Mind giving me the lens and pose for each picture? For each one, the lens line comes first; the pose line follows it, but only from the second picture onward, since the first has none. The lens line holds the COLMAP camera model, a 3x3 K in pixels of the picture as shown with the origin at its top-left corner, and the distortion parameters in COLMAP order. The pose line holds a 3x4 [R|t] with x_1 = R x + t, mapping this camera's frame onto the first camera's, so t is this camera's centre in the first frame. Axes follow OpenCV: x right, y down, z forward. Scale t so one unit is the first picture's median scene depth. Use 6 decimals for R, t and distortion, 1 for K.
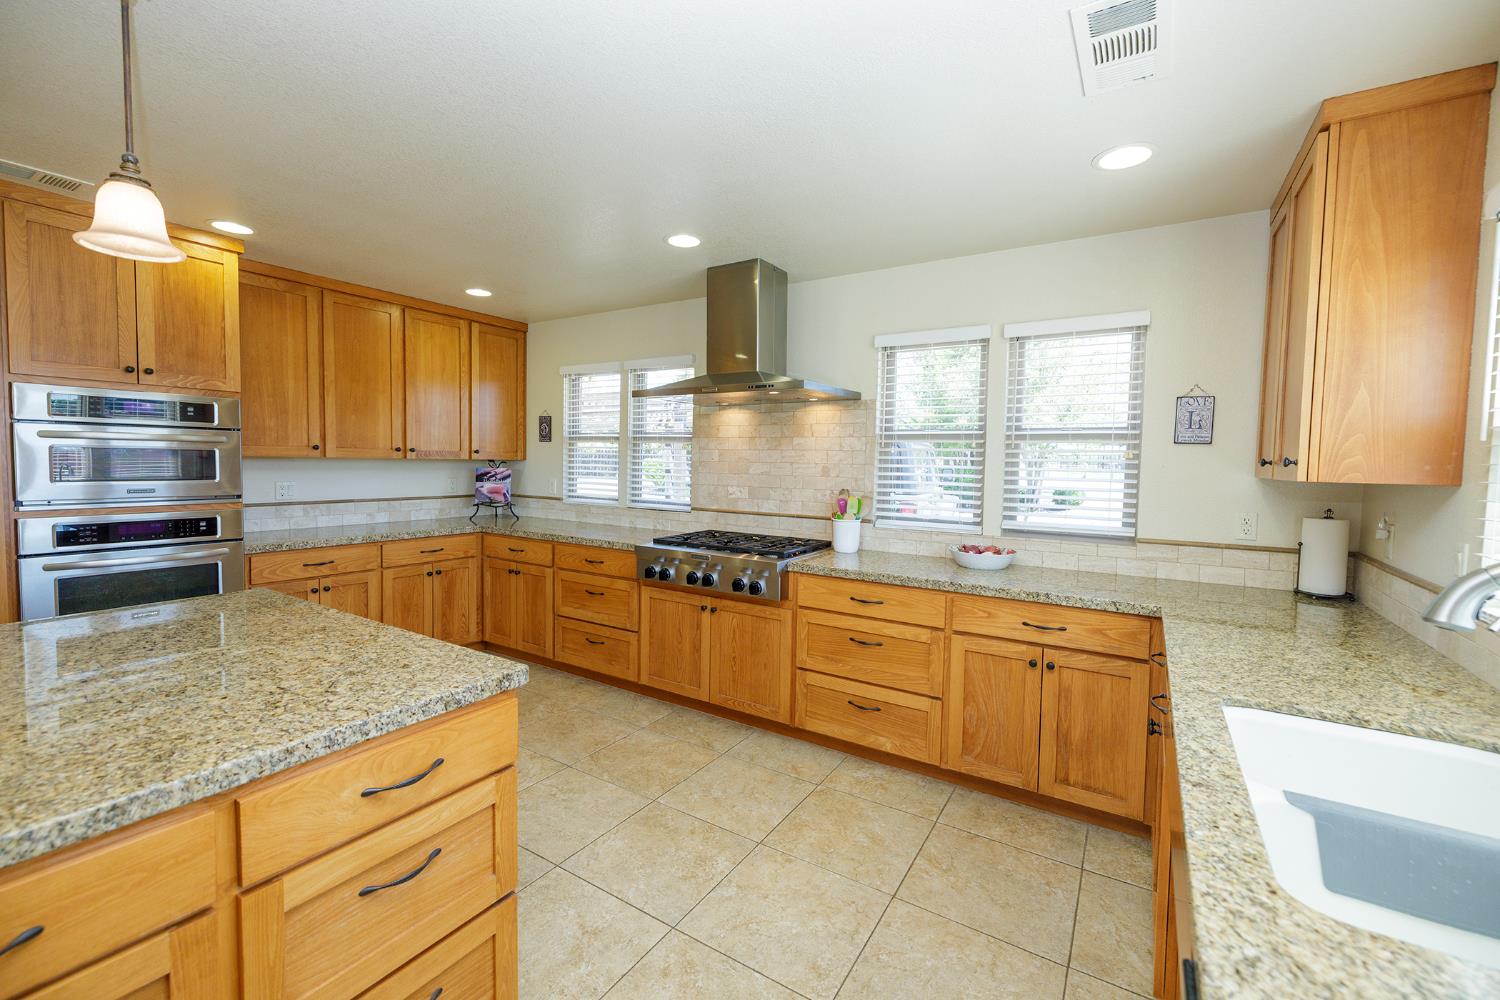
lens RADIAL K [[627.2, 0, 742.6], [0, 627.2, 492.2], [0, 0, 1]] dist [-0.000825, 0.000113]
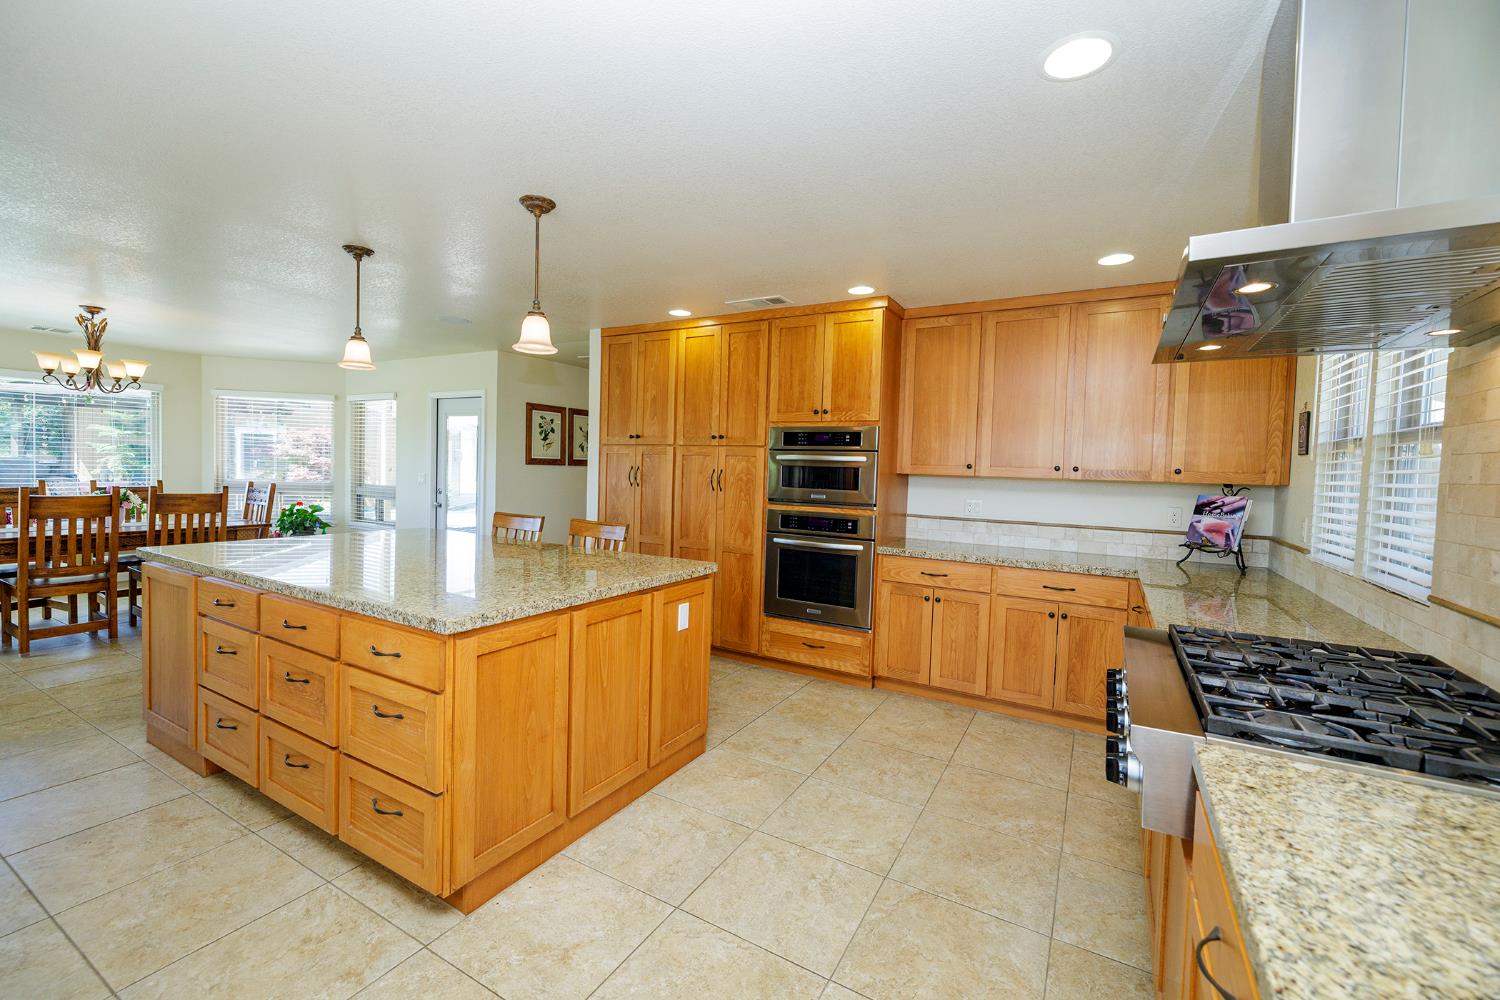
lens RADIAL K [[627.2, 0, 742.6], [0, 627.2, 492.2], [0, 0, 1]] dist [-0.000825, 0.000113]
pose [[0.038849, 0.020387, -0.999037, 0.353568], [-0.080095, 0.996638, 0.017224, -0.016505], [0.996030, 0.079348, 0.040351, 0.590973]]
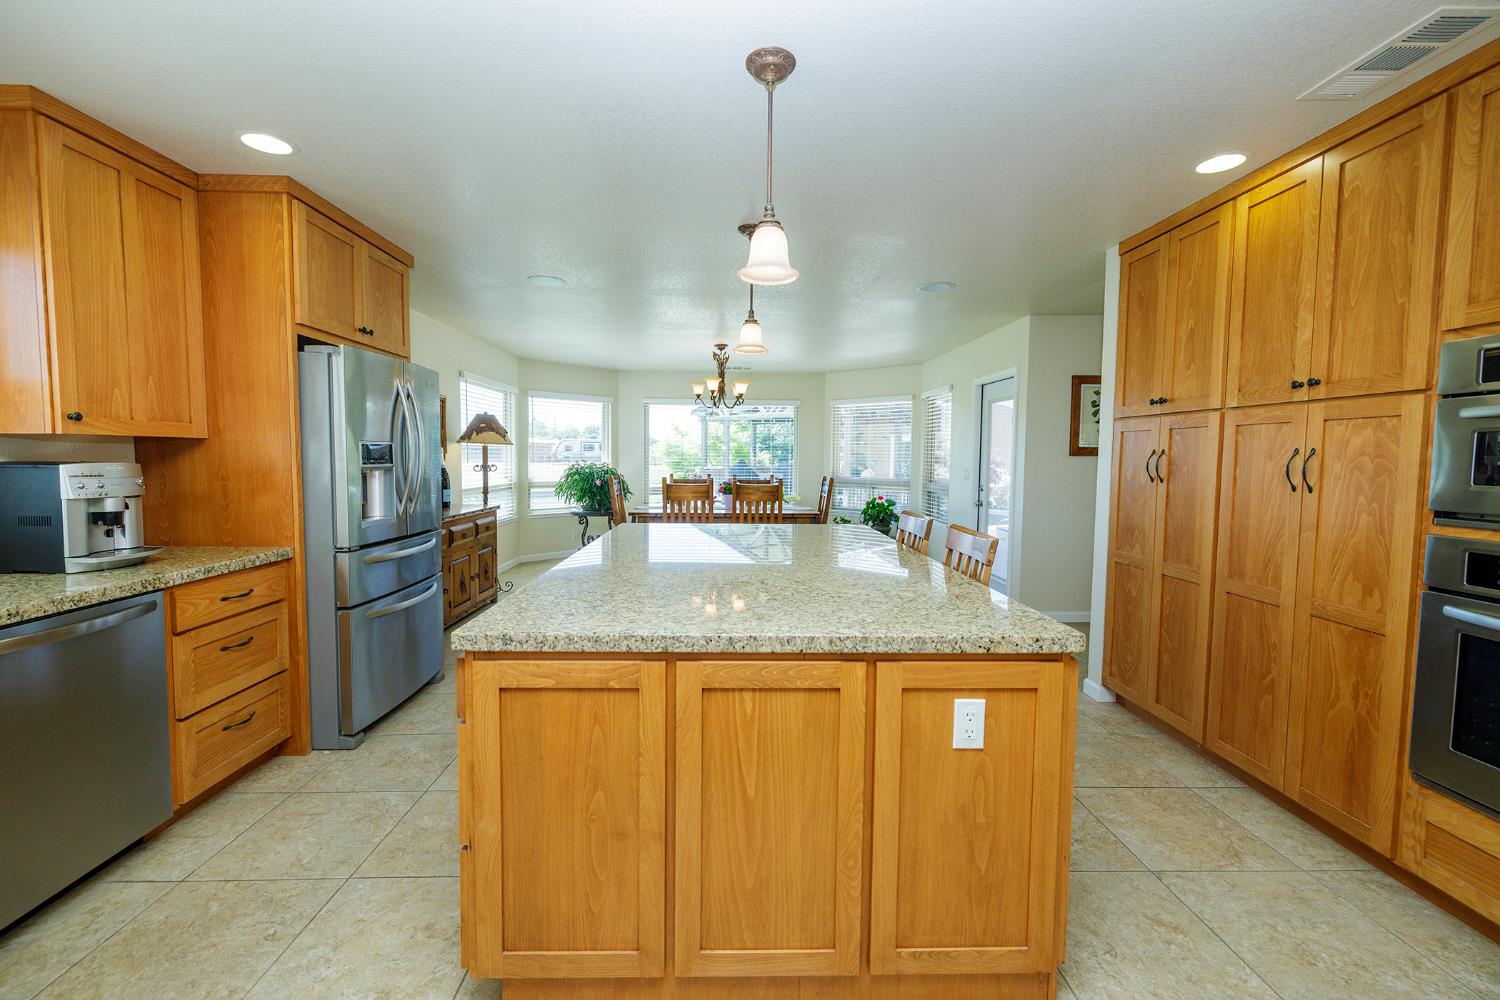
lens RADIAL K [[632.2, 0, 741.4], [0, 632.2, 492.3], [0, 0, 1]] dist [0.000217, 0.000332]
pose [[-0.830665, 0.004954, -0.556750, -0.059284], [-0.053067, 0.994703, 0.088027, -0.018792], [0.554237, 0.102666, -0.826003, 0.791207]]
